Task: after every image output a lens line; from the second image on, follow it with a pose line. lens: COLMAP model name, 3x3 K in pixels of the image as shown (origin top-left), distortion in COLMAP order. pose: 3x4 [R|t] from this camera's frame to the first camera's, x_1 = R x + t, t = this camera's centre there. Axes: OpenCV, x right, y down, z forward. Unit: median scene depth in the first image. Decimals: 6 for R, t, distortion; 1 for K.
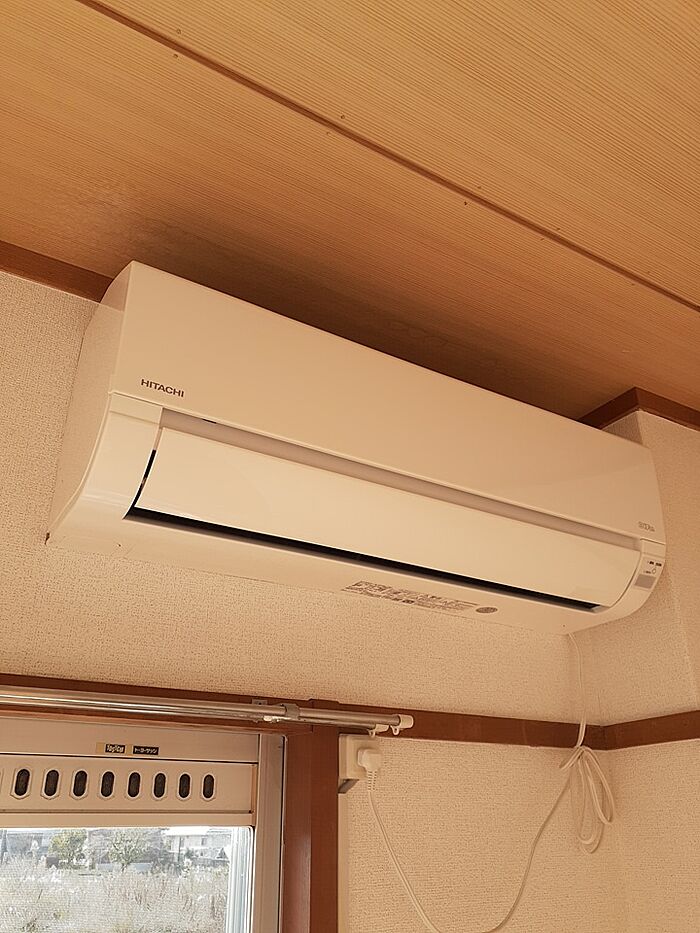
lens RADIAL K [[763.1, 0, 350.0], [0, 763.1, 466.5], [0, 0, 1]] dist [0.003738, 0.002881]
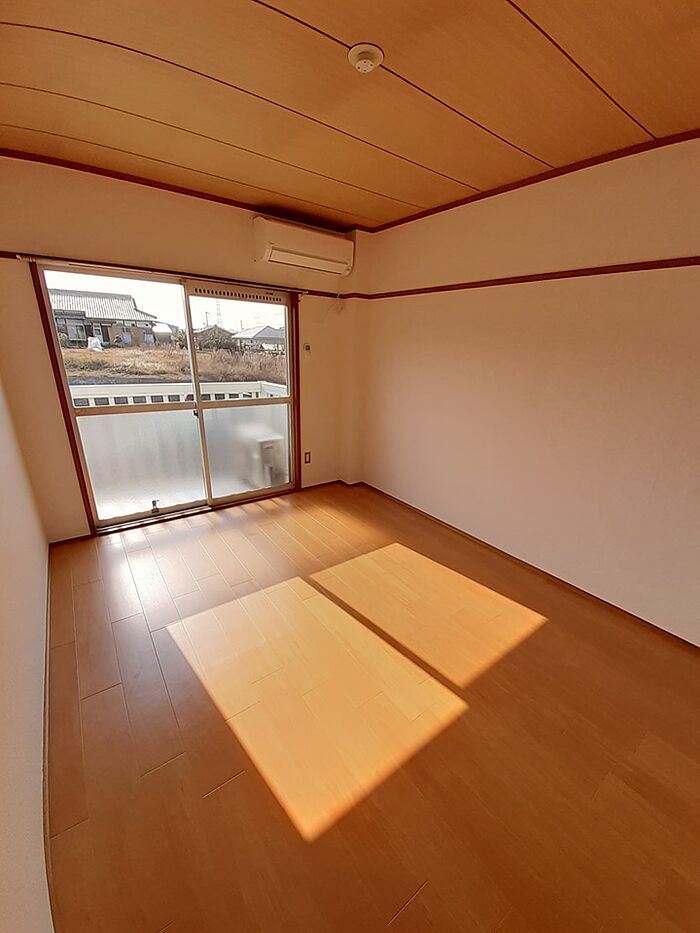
lens RADIAL K [[369.6, 0, 352.8], [0, 369.6, 484.1], [0, 0, 1]] dist [0.000386, 0.000039]
pose [[0.995655, 0.015037, 0.091901, 0.191012], [-0.077109, 0.686443, 0.723084, -0.895489], [-0.052212, -0.727028, 0.684620, -2.499257]]
